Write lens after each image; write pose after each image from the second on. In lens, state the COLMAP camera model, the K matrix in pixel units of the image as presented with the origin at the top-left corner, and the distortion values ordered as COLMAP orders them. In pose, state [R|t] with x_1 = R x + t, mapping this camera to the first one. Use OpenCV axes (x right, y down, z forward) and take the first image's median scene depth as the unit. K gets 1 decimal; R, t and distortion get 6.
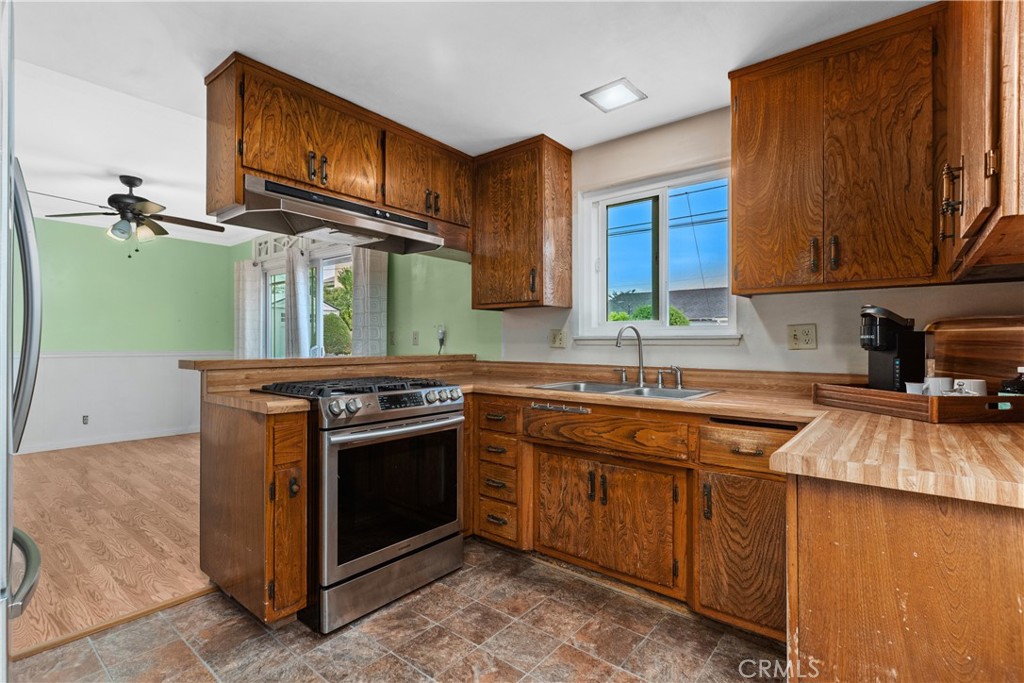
lens RADIAL K [[485.0, 0, 510.7], [0, 485.0, 341.9], [0, 0, 1]] dist [-0.005213, -0.000290]
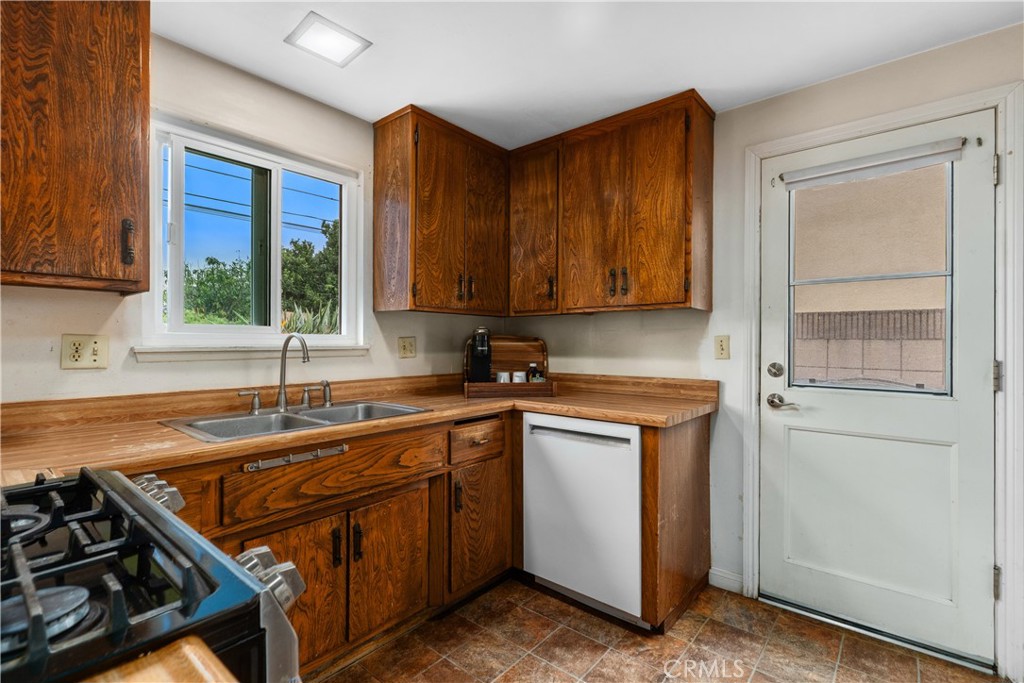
lens RADIAL K [[466.5, 0, 511.5], [0, 466.5, 341.5], [0, 0, 1]] dist [-0.000966, 0.000128]
pose [[0.004794, 0.000921, 0.999988, -0.545898], [-0.002594, 0.999996, -0.000909, -0.023807], [-0.999985, -0.002590, 0.004797, 0.706810]]
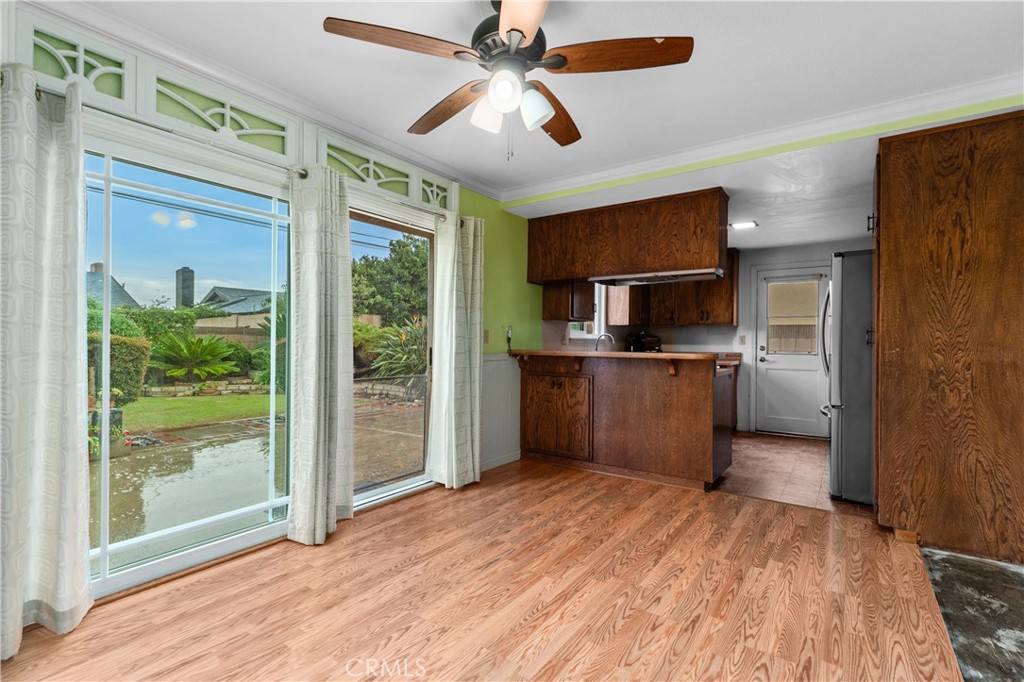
lens RADIAL K [[466.5, 0, 511.6], [0, 466.5, 342.0], [0, 0, 1]] dist [-0.000966, 0.000128]
pose [[-0.058132, -0.001764, 0.998307, -2.083751], [-0.006702, 0.999977, 0.001376, 0.002164], [-0.998286, -0.006611, -0.058142, 1.703699]]
